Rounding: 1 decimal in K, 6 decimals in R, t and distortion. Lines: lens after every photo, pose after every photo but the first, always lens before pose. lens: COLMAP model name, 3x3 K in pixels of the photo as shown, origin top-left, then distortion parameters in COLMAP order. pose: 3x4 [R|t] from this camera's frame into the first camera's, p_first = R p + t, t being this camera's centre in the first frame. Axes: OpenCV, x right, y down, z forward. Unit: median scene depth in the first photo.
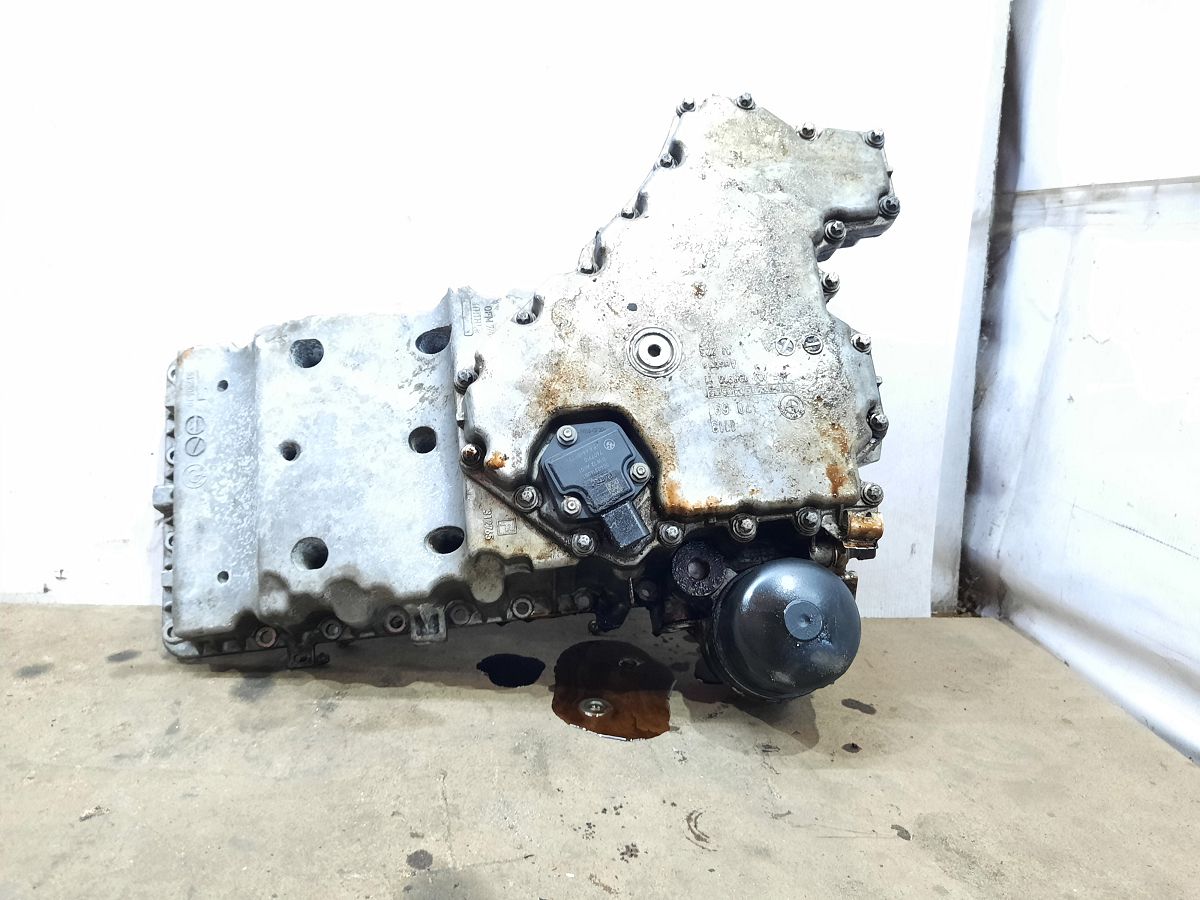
lens RADIAL K [[895.8, 0, 598.7], [0, 895.8, 459.3], [0, 0, 1]] dist [0.058787, -0.063947]
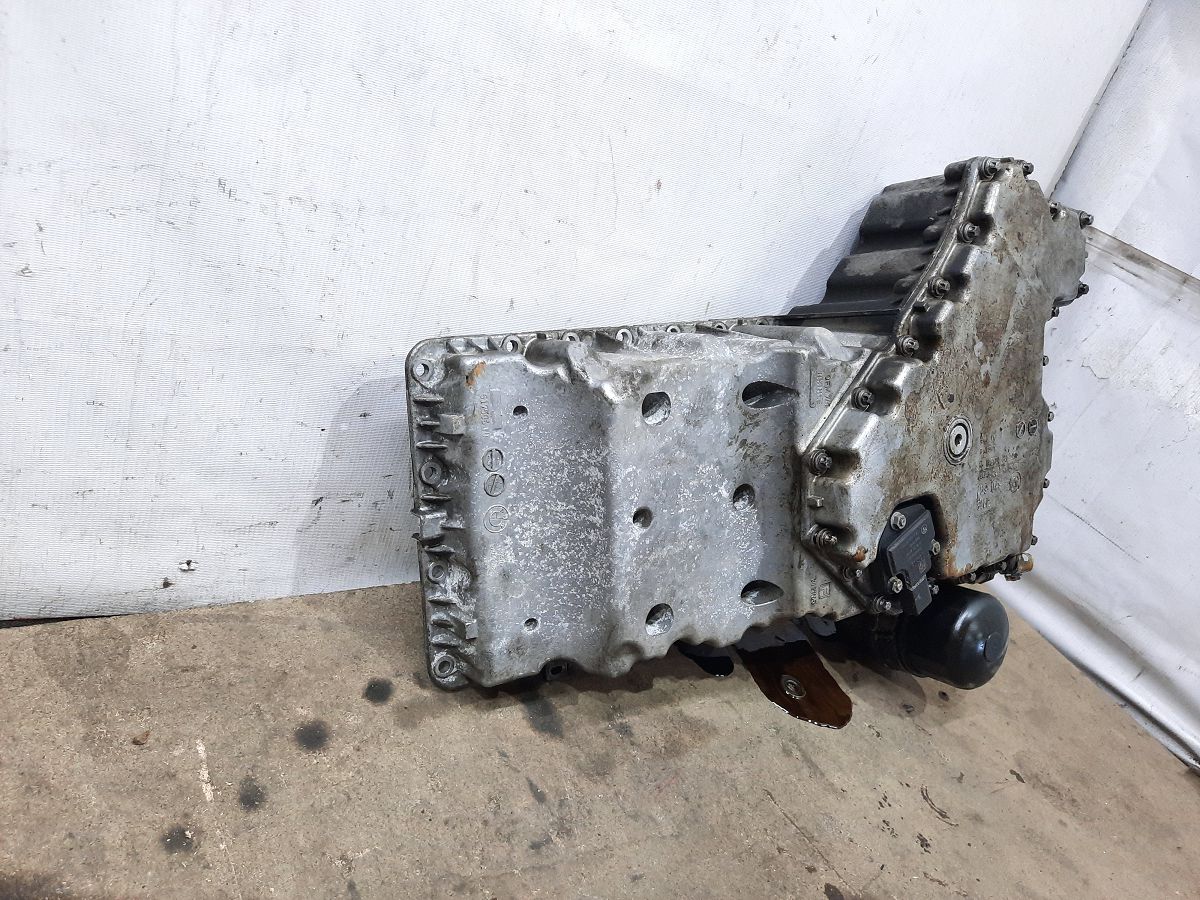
lens RADIAL K [[895.8, 0, 600.1], [0, 895.8, 457.2], [0, 0, 1]] dist [0.058787, -0.063947]
pose [[0.855350, -0.012046, 0.517911, -0.904502], [-0.199264, 0.915166, 0.350378, -0.406648], [-0.478195, -0.402897, 0.780387, 0.317761]]
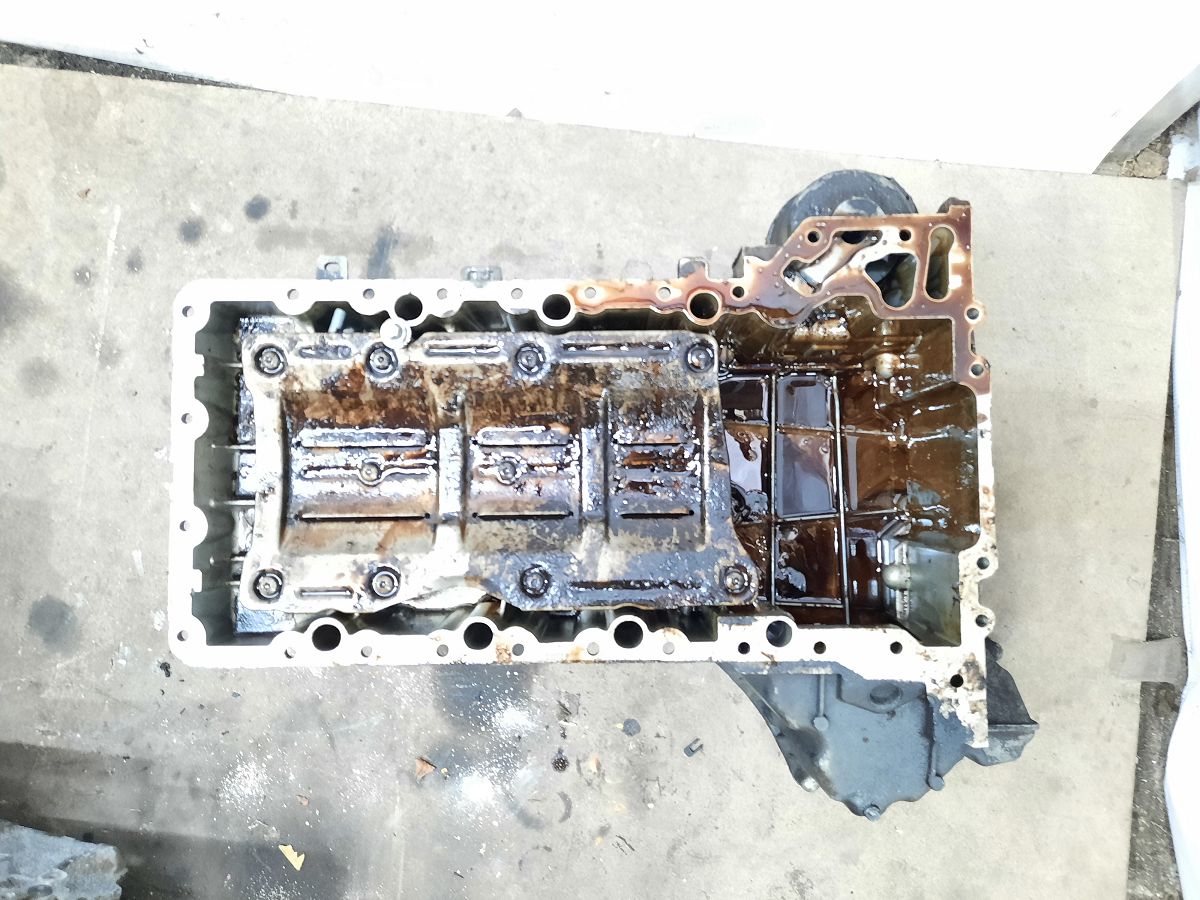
lens RADIAL K [[895.8, 0, 596.0], [0, 895.8, 443.0], [0, 0, 1]] dist [0.058787, -0.063947]
pose [[0.977464, 0.189809, -0.092392, 0.042254], [0.038253, 0.271162, 0.961773, -0.850118], [0.207607, -0.943633, 0.257790, 0.599749]]
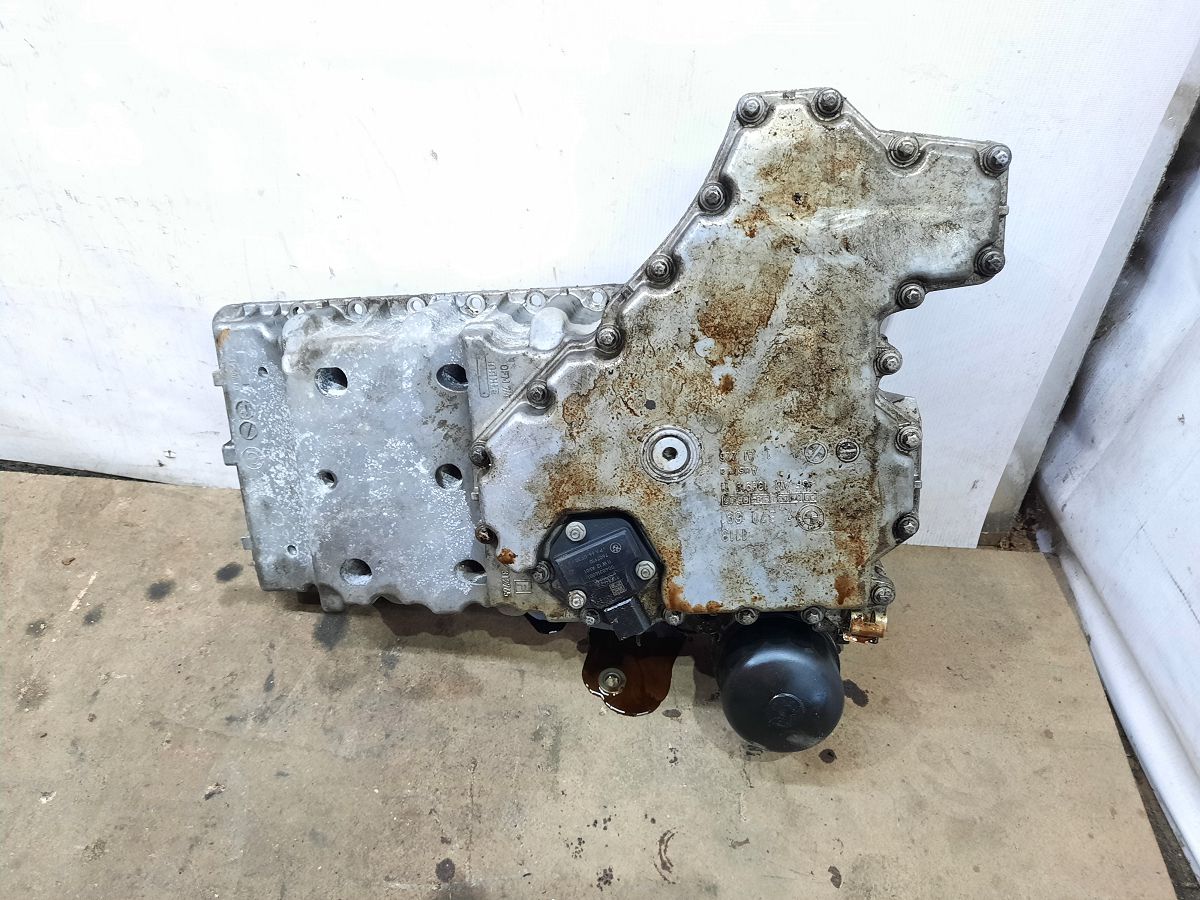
lens RADIAL K [[895.8, 0, 591.8], [0, 895.8, 456.2], [0, 0, 1]] dist [0.058787, -0.063947]
pose [[0.984431, 0.096304, -0.147043, 0.119252], [-0.003527, 0.847204, 0.531257, -0.616218], [0.175738, -0.522467, 0.834353, 0.195128]]
